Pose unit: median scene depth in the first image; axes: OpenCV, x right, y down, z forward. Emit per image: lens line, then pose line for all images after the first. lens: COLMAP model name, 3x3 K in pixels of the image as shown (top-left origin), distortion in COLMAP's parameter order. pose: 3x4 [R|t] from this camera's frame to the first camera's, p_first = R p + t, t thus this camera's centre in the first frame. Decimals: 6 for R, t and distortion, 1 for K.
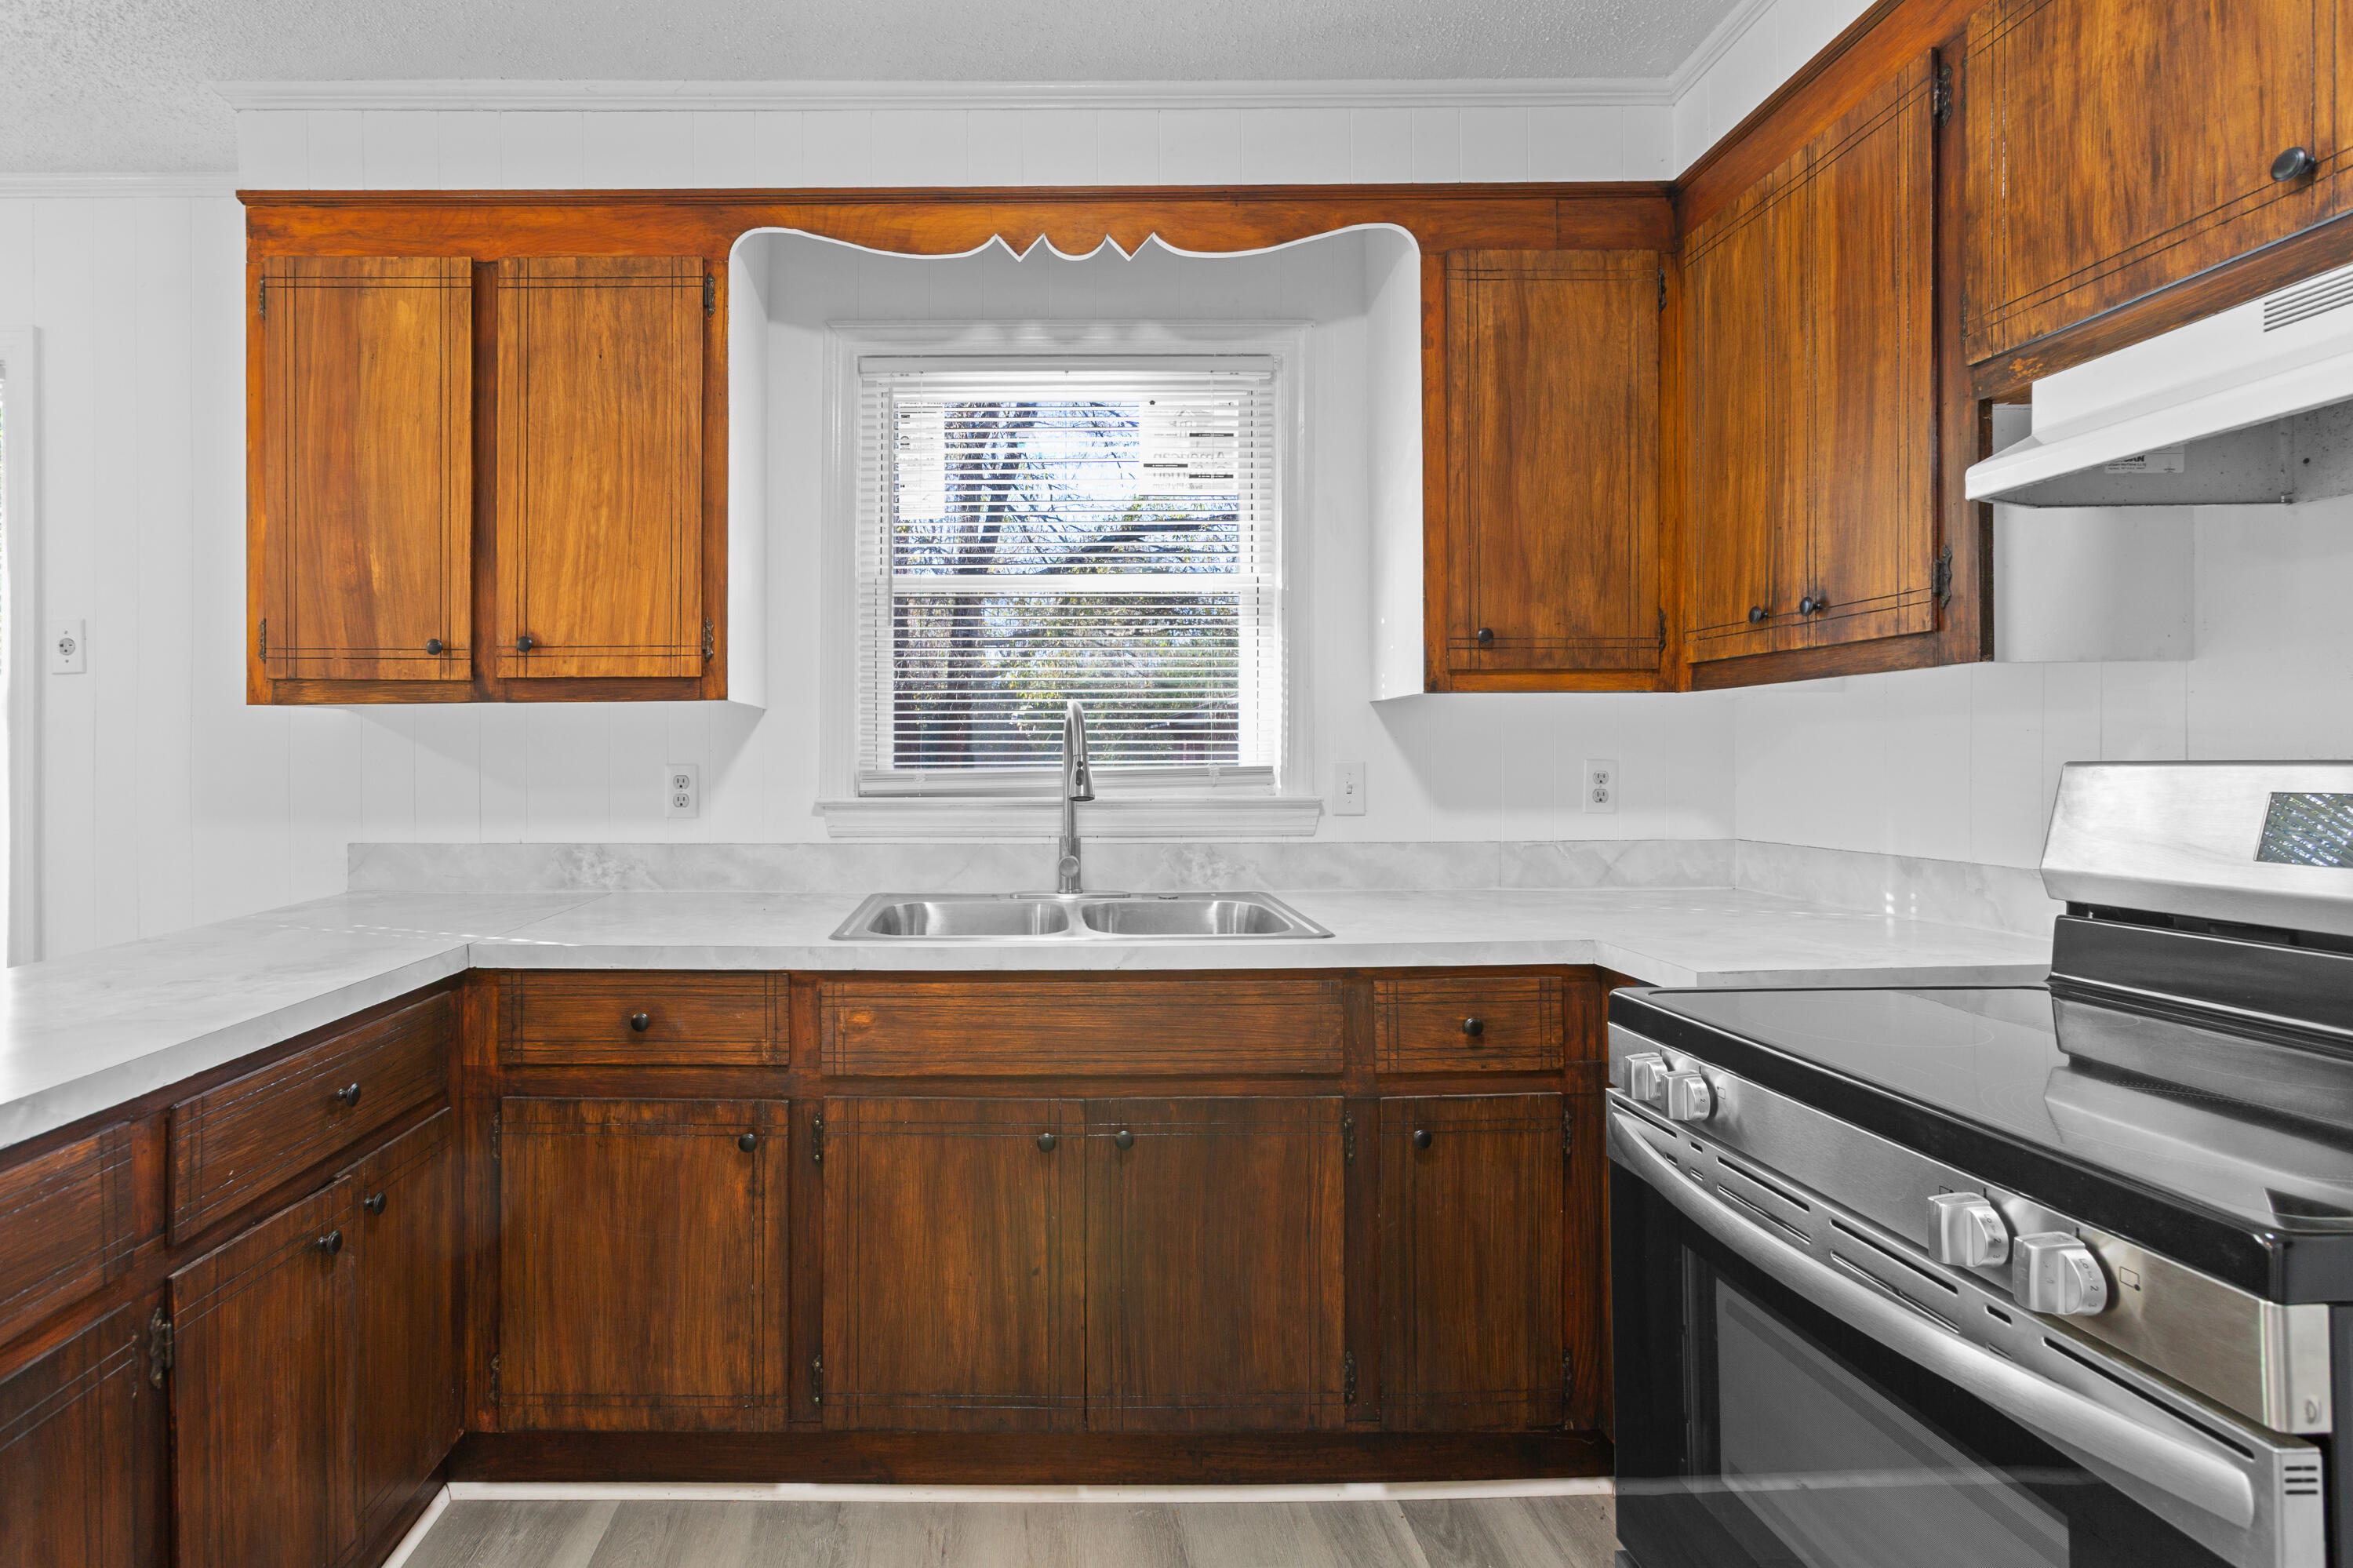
lens RADIAL K [[1051.0, 0, 1202.1], [0, 1051.0, 758.8], [0, 0, 1]] dist [-0.007933, 0.006081]
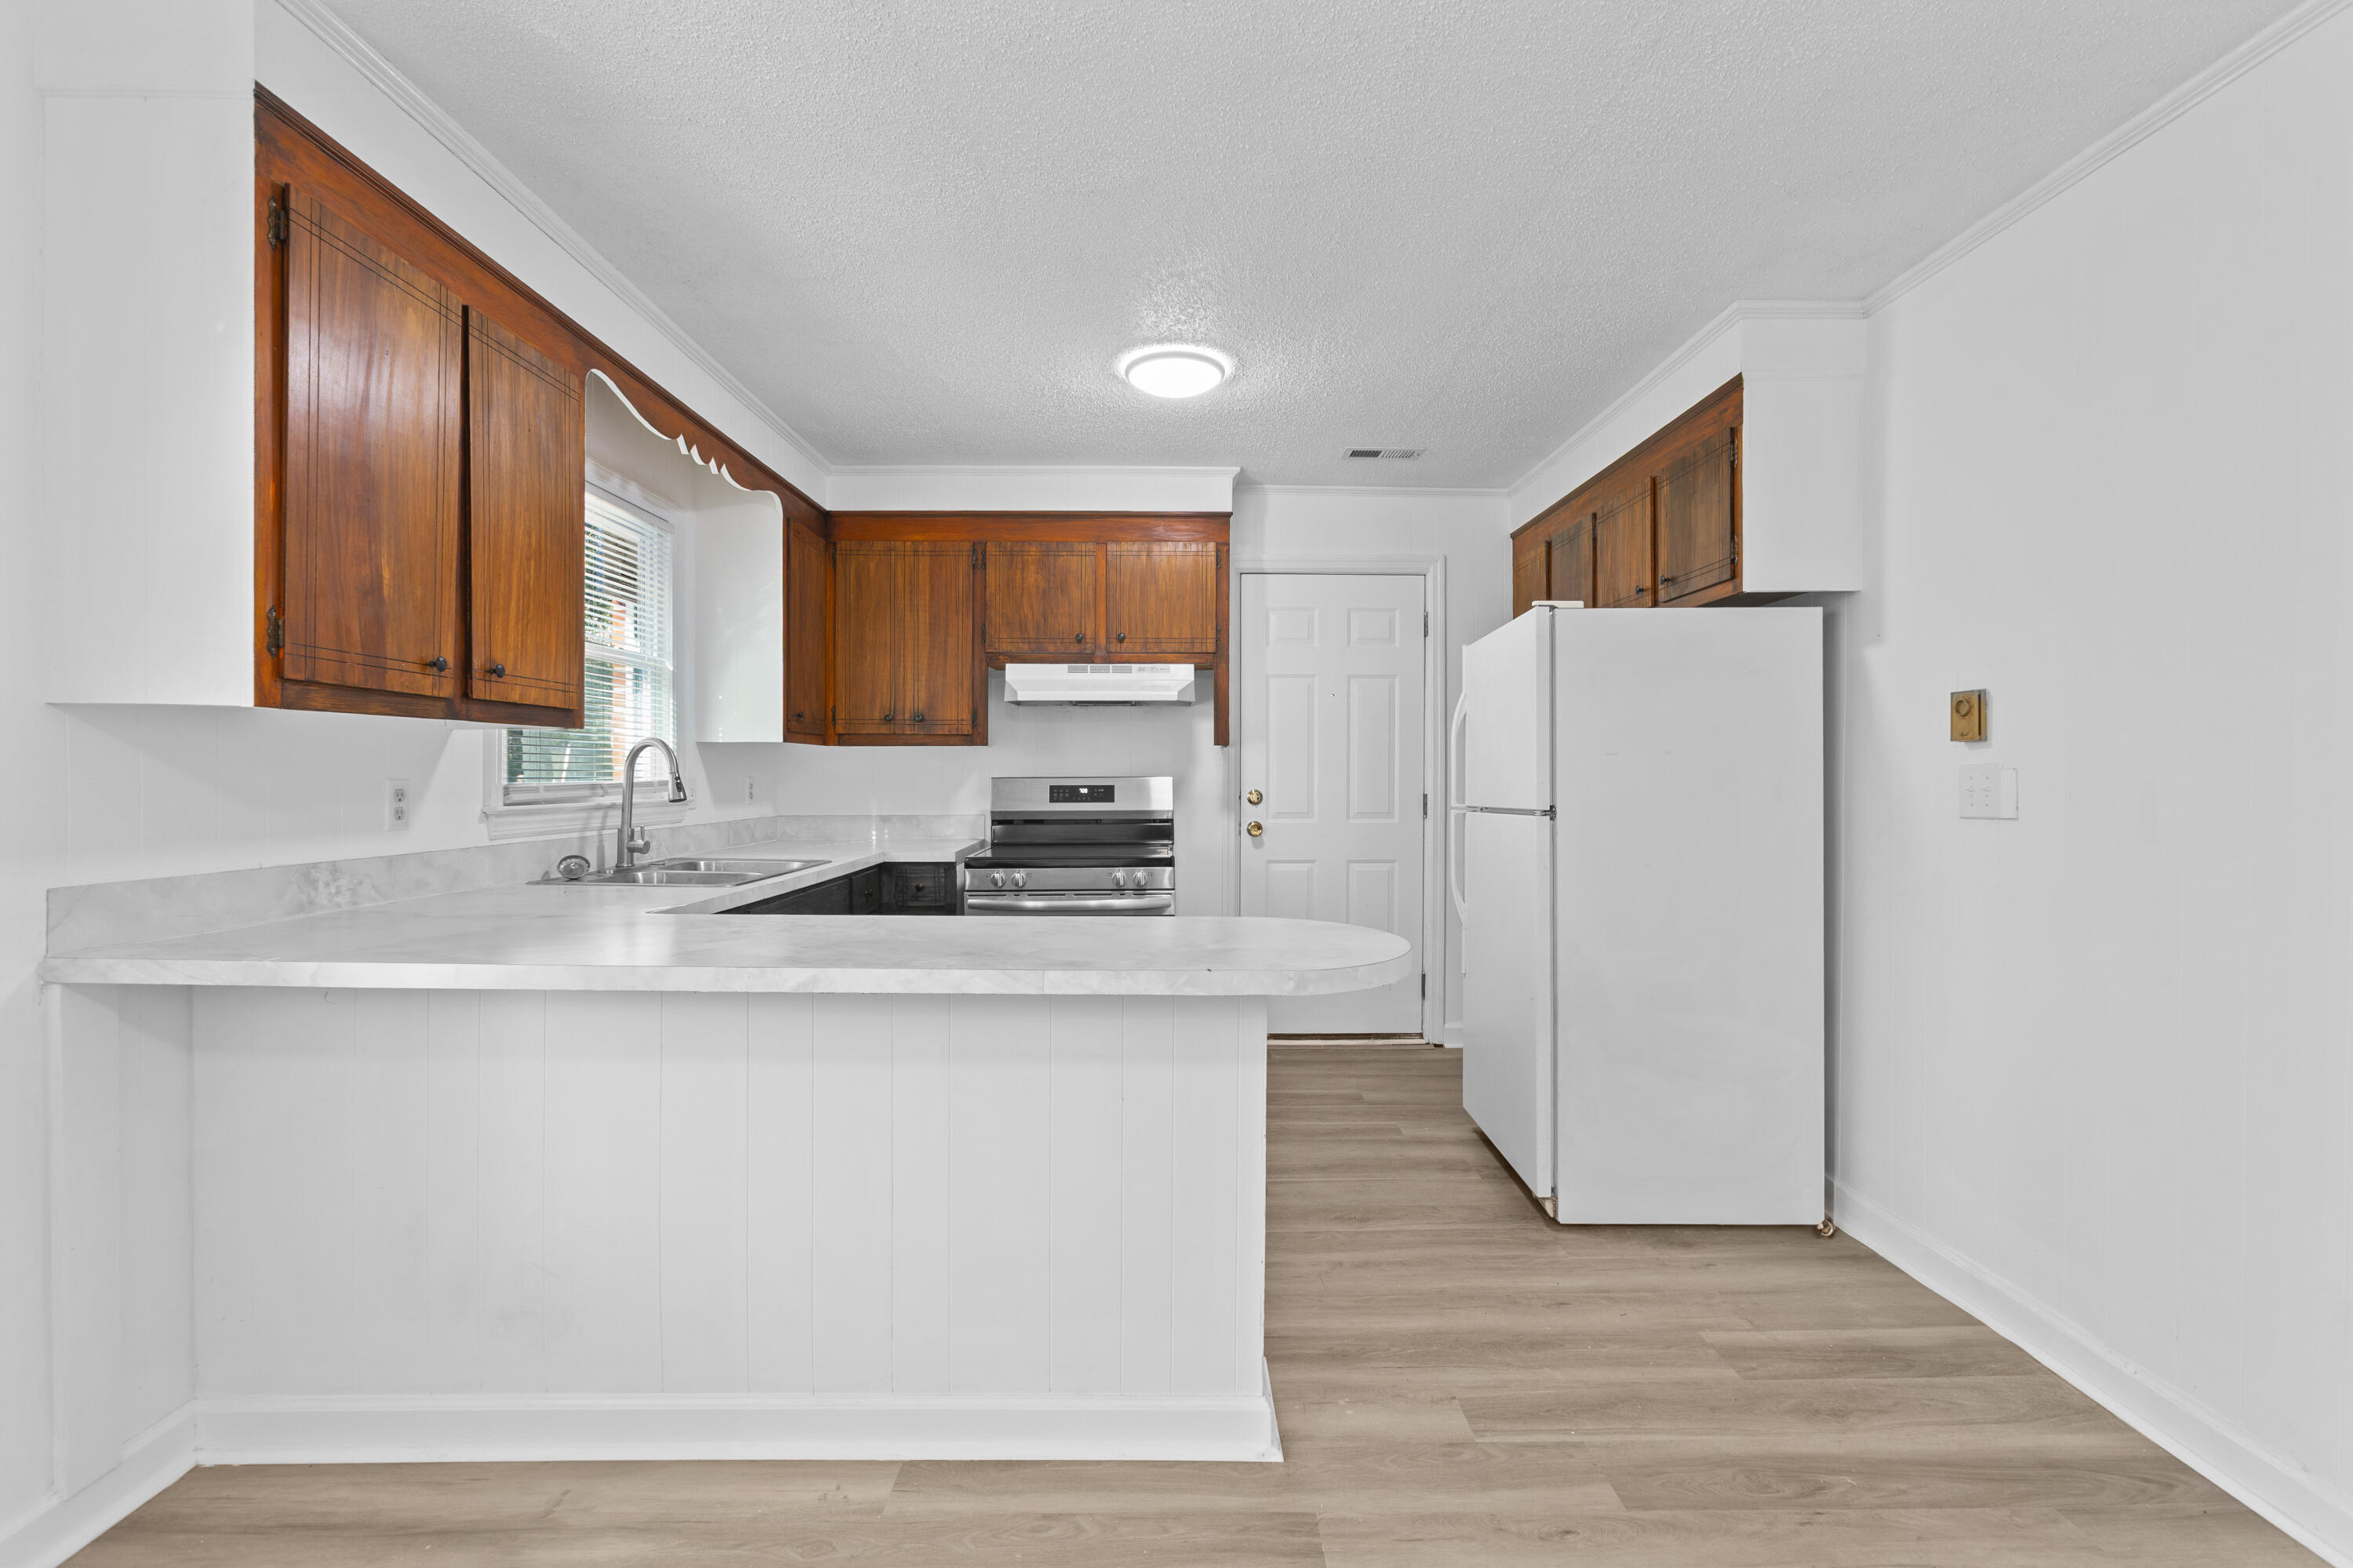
lens RADIAL K [[1051.0, 0, 1182.4], [0, 1051.0, 789.1], [0, 0, 1]] dist [-0.007933, 0.006081]
pose [[-0.007882, -0.010262, 0.999916, -1.757882], [-0.003138, 0.999943, 0.010237, 0.002943], [-0.999964, -0.003057, -0.007914, 0.278892]]
